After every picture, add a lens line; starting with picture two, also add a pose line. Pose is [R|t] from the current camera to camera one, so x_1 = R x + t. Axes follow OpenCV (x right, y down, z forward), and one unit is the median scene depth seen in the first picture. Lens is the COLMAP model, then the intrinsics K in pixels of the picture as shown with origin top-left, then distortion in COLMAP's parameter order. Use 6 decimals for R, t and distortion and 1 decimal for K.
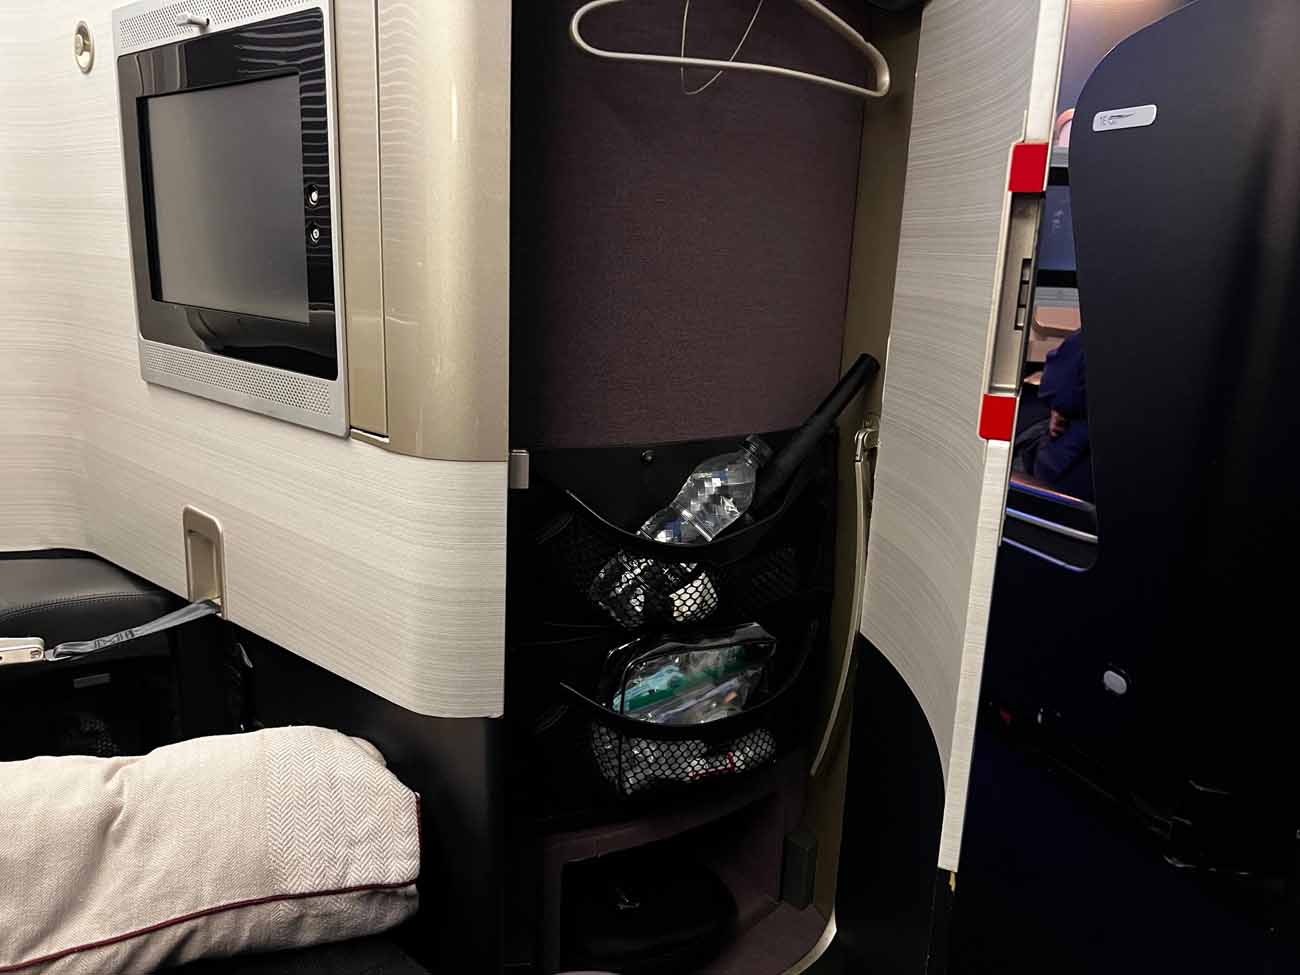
lens RADIAL K [[959.8, 0, 651.4], [0, 959.8, 482.8], [0, 0, 1]] dist [0.005893, -0.006162]
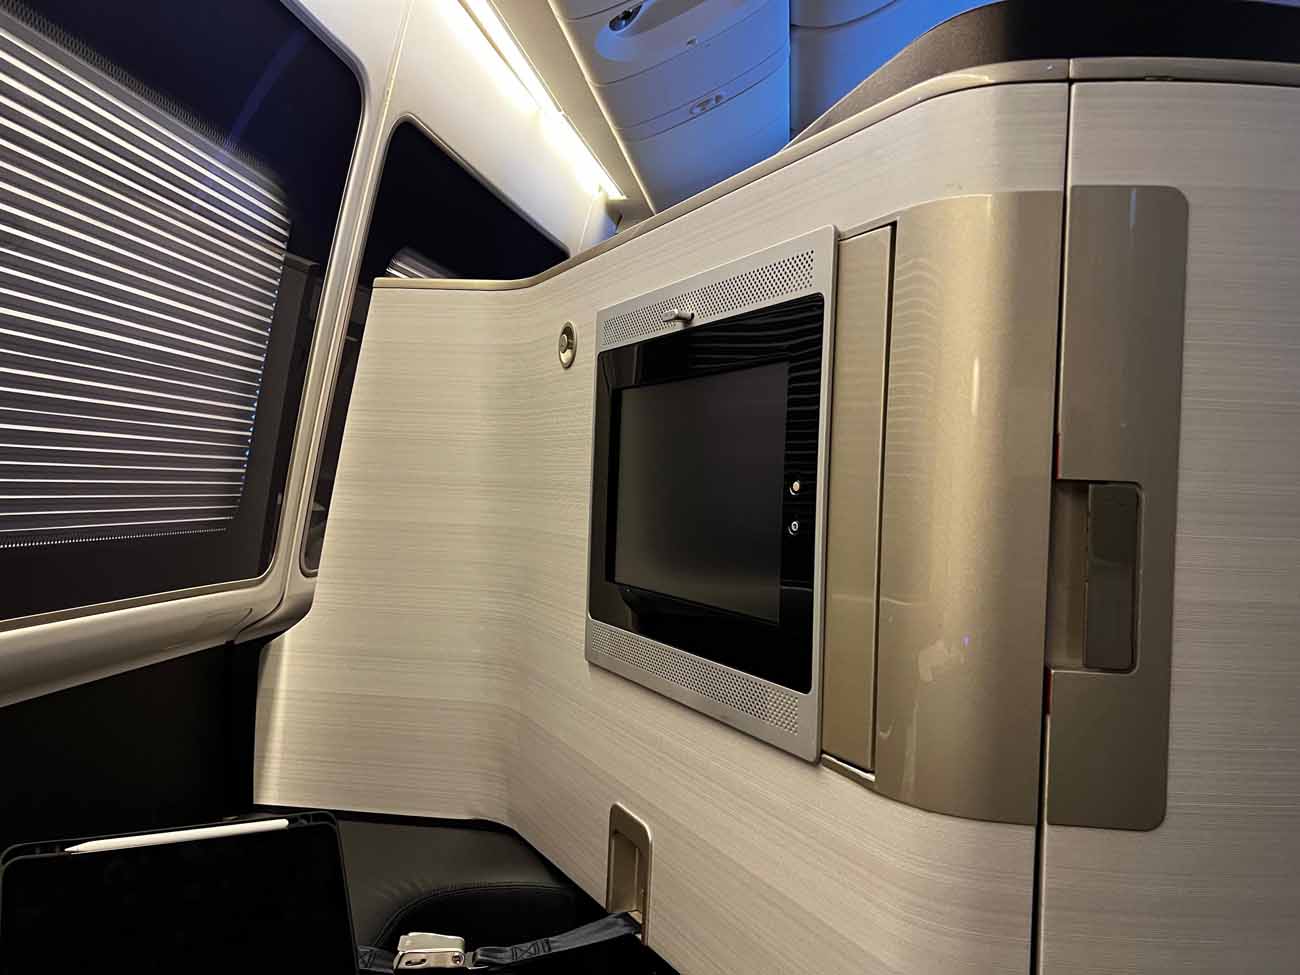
lens RADIAL K [[986.7, 0, 650.0], [0, 986.7, 487.5], [0, 0, 1]] dist [0.039680, -0.001381]
pose [[0.926147, -0.010638, -0.377013, -0.097876], [-0.084875, 0.968085, -0.235813, -0.050813], [0.367489, 0.250396, 0.895686, 0.089584]]
